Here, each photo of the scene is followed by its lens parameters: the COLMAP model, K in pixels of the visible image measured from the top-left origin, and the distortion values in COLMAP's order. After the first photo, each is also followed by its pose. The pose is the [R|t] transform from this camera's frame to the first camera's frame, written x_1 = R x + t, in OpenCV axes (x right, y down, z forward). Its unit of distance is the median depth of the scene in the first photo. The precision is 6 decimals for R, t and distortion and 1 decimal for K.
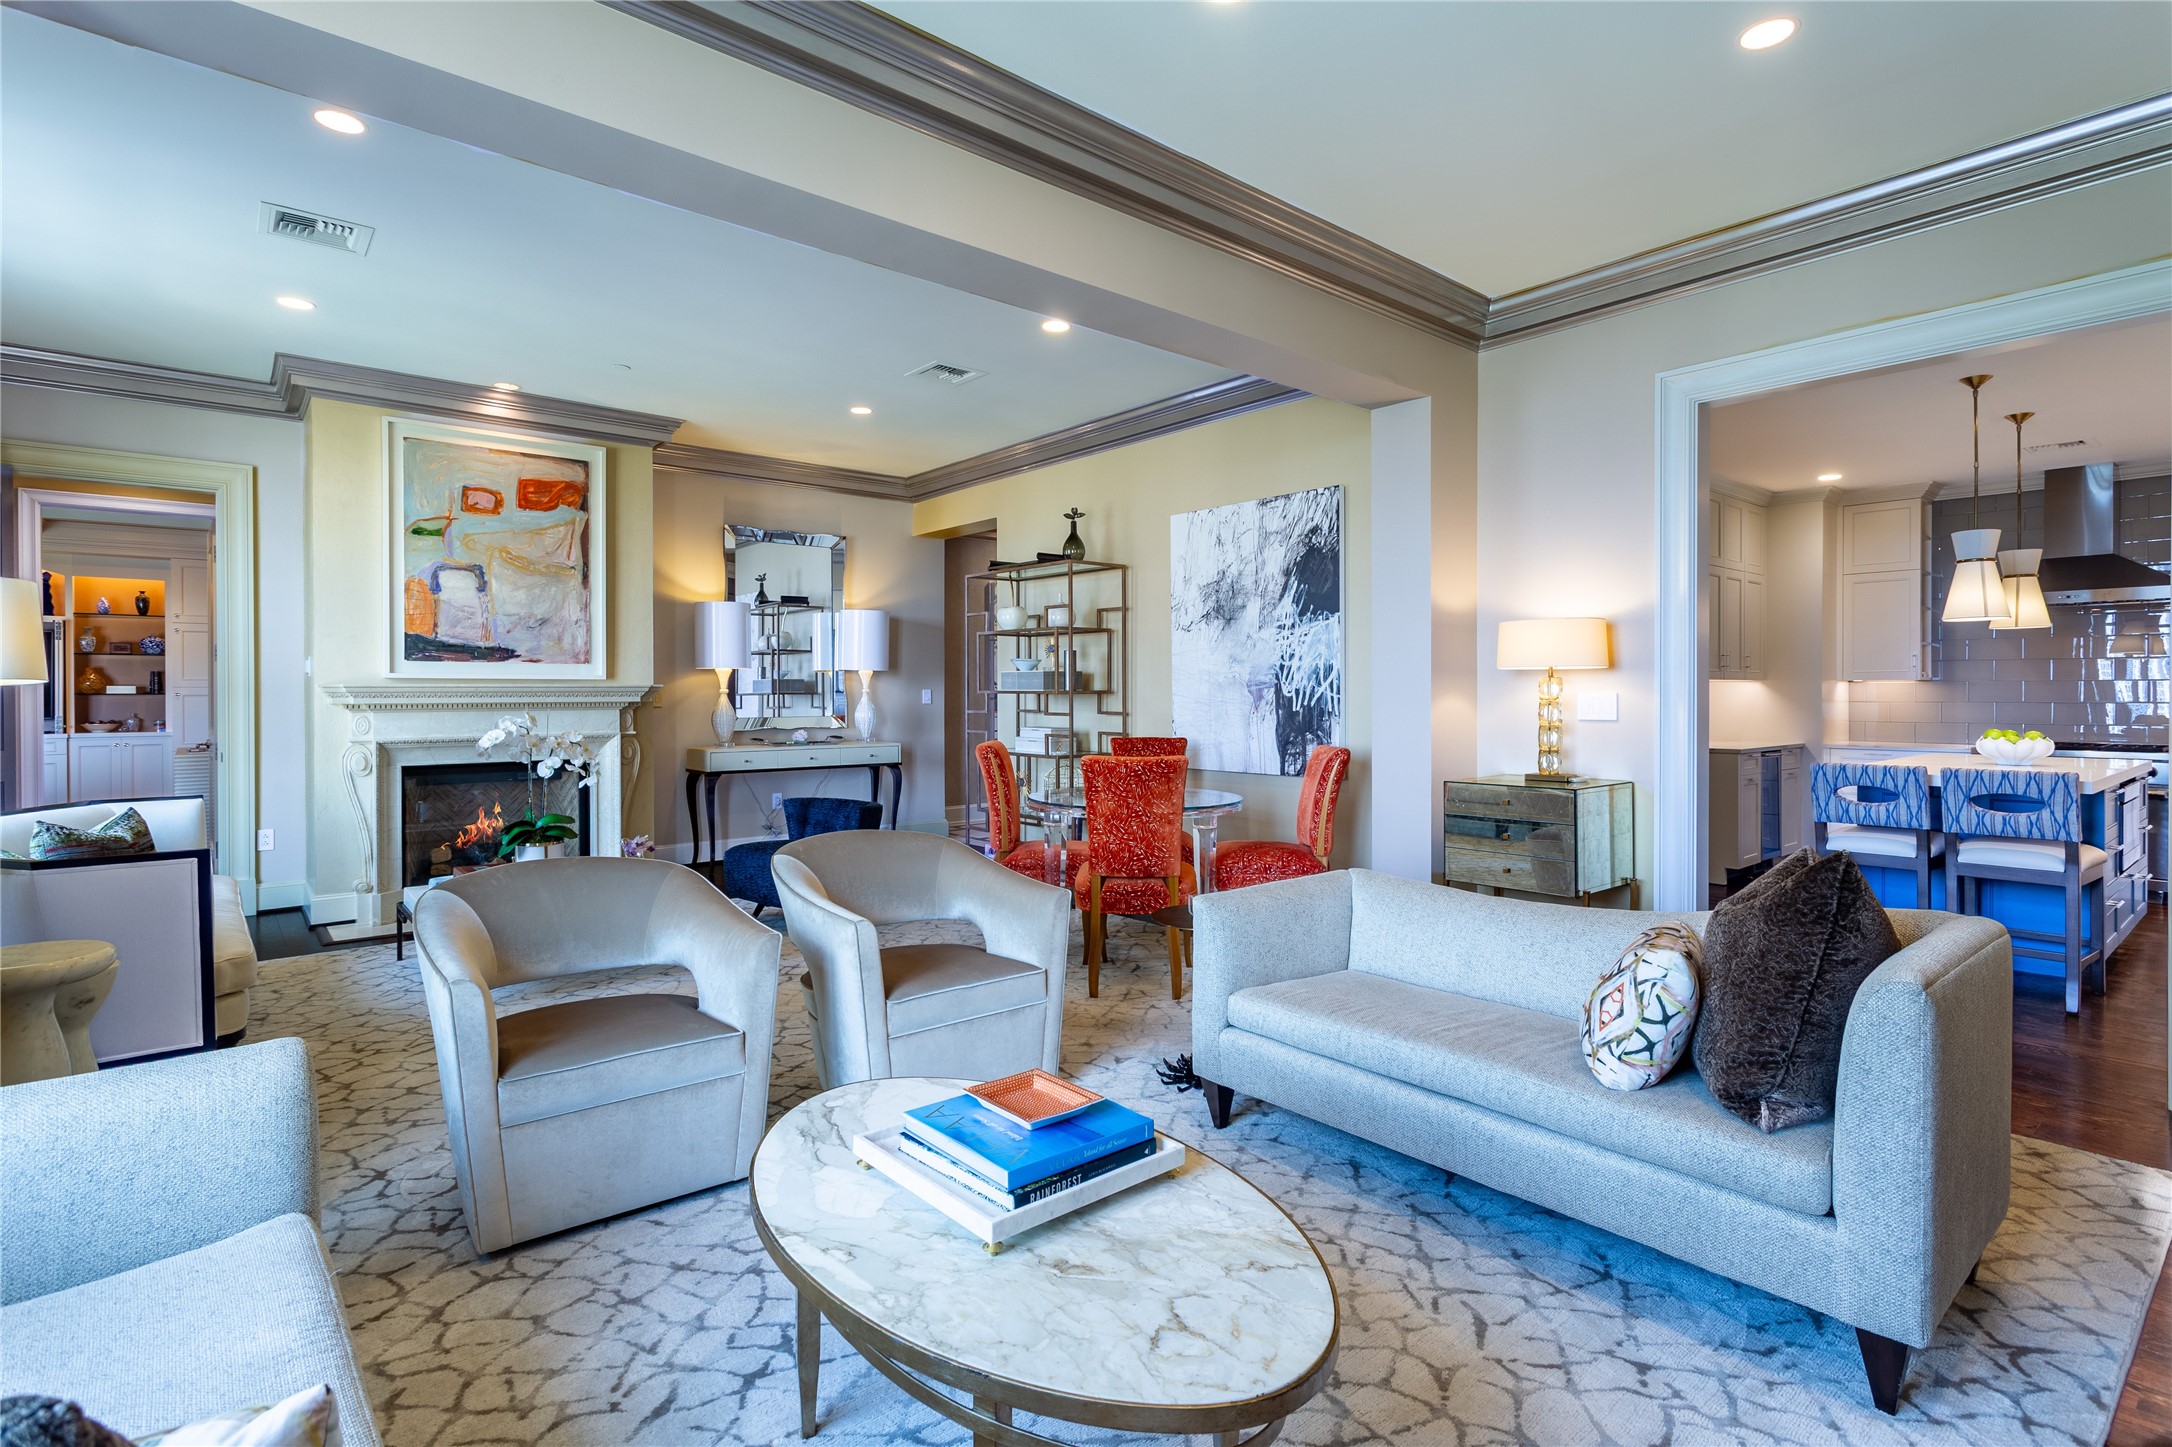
lens RADIAL K [[1052.1, 0, 1090.4], [0, 1052.1, 698.2], [0, 0, 1]] dist [0.001599, 0.000967]
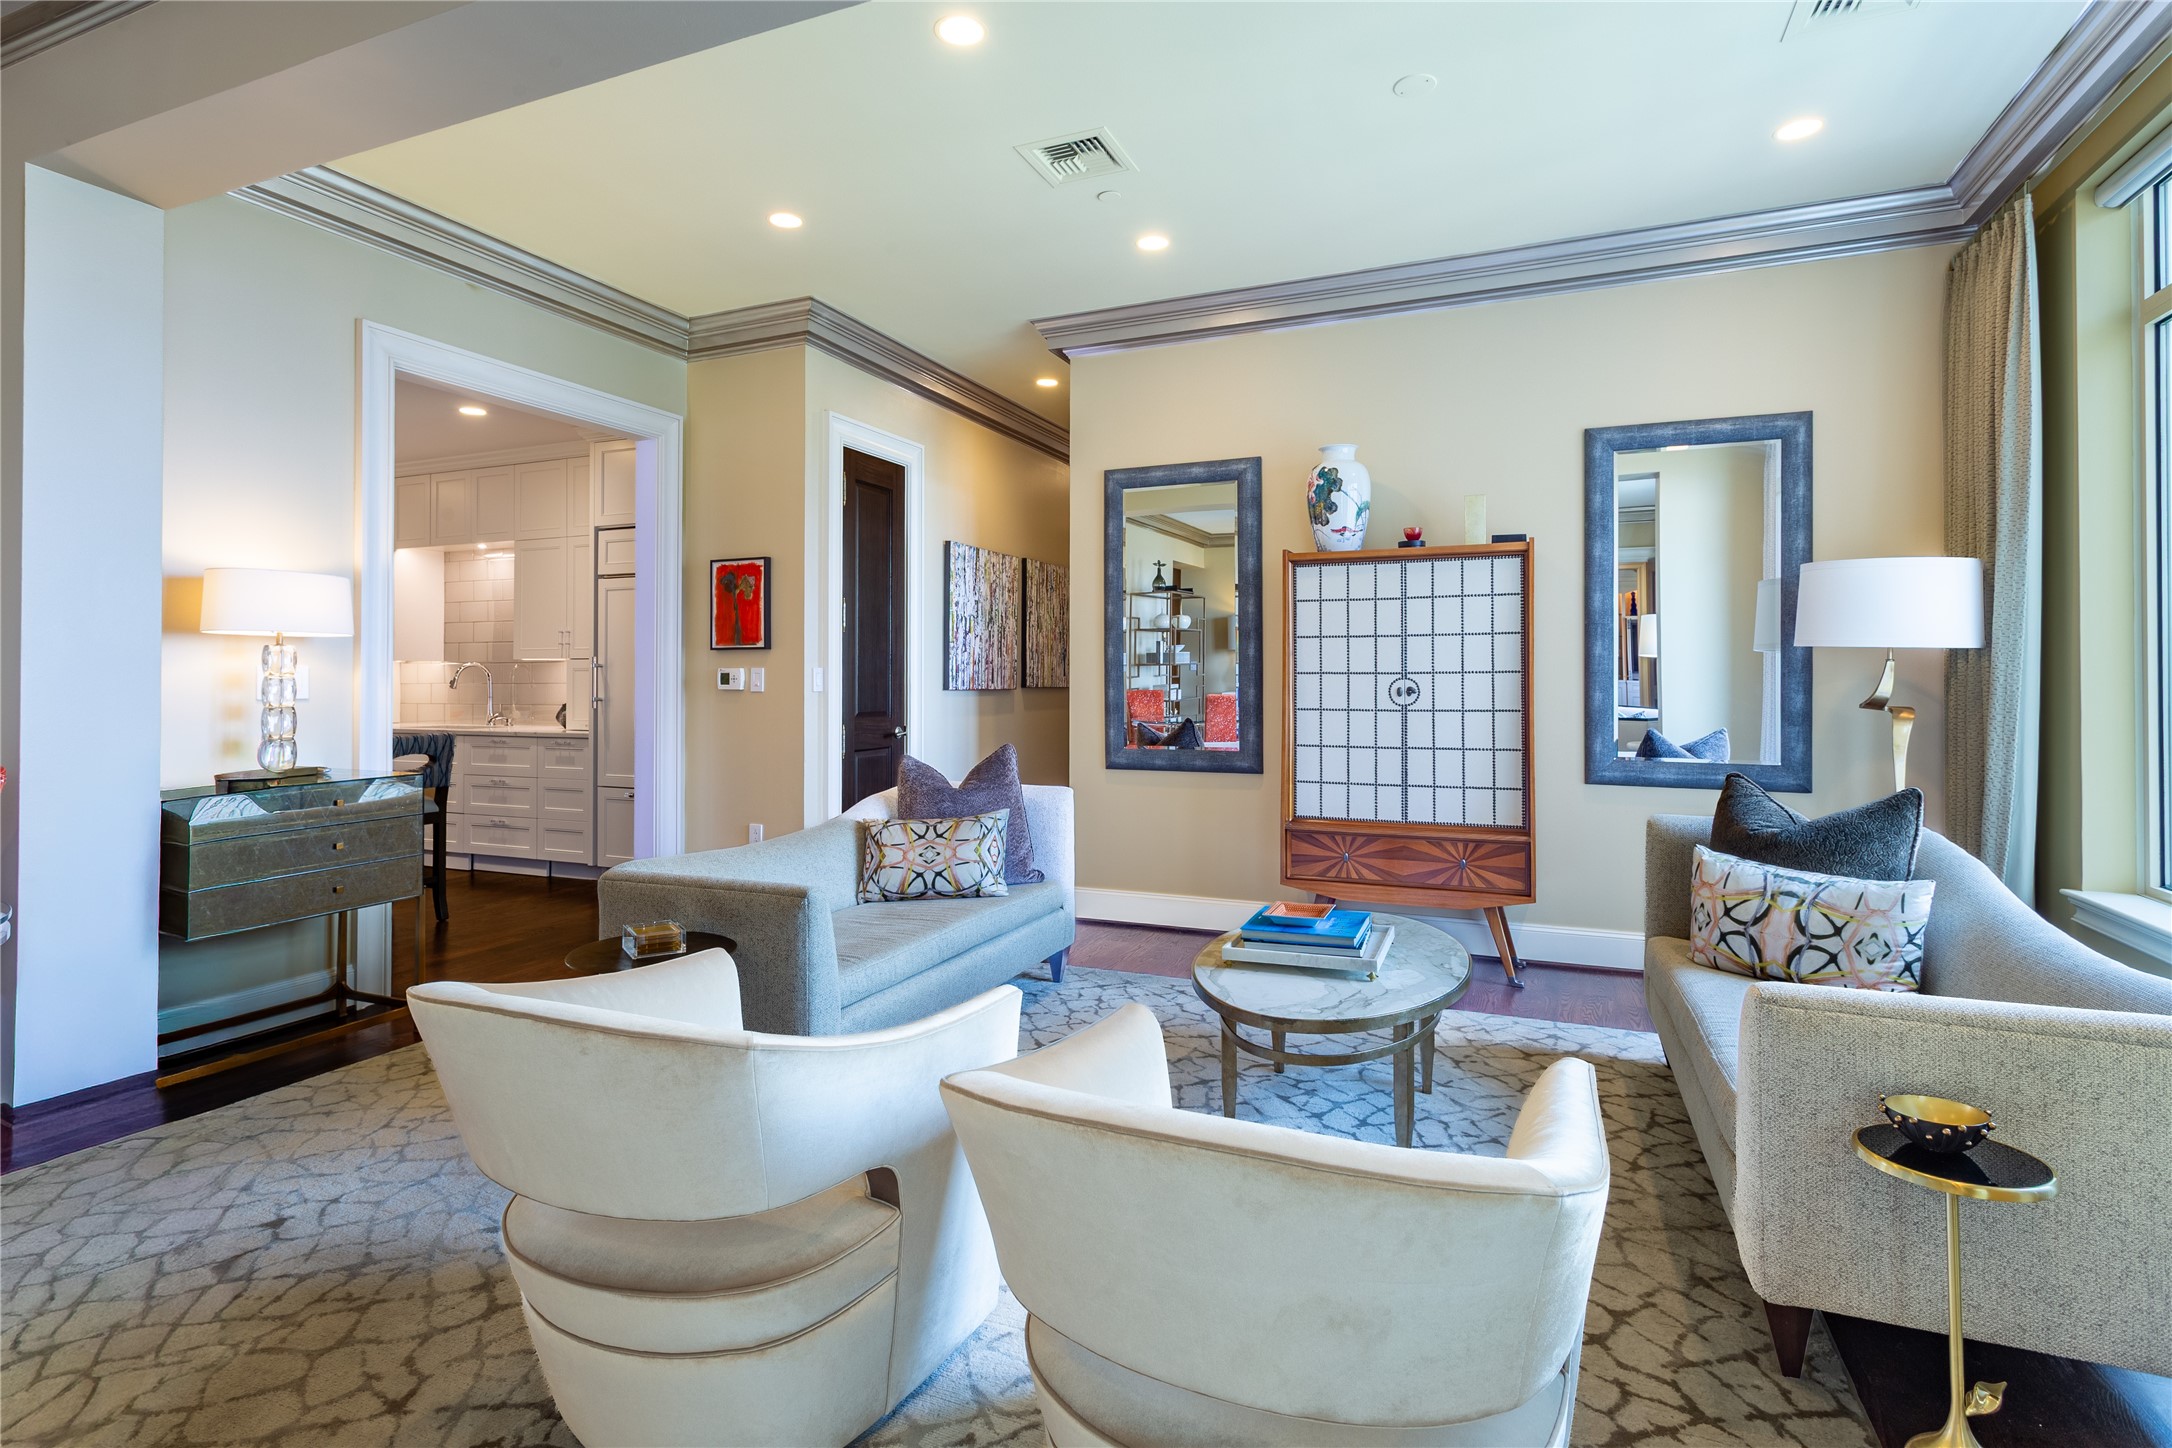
lens RADIAL K [[1068.1, 0, 1091.9], [0, 1068.1, 667.7], [0, 0, 1]] dist [0.000362, 0.000115]
pose [[-0.454097, 0.011325, 0.890880, -0.400998], [0.006750, 0.999934, -0.009271, 0.006077], [-0.890927, 0.001804, -0.454143, 0.595495]]
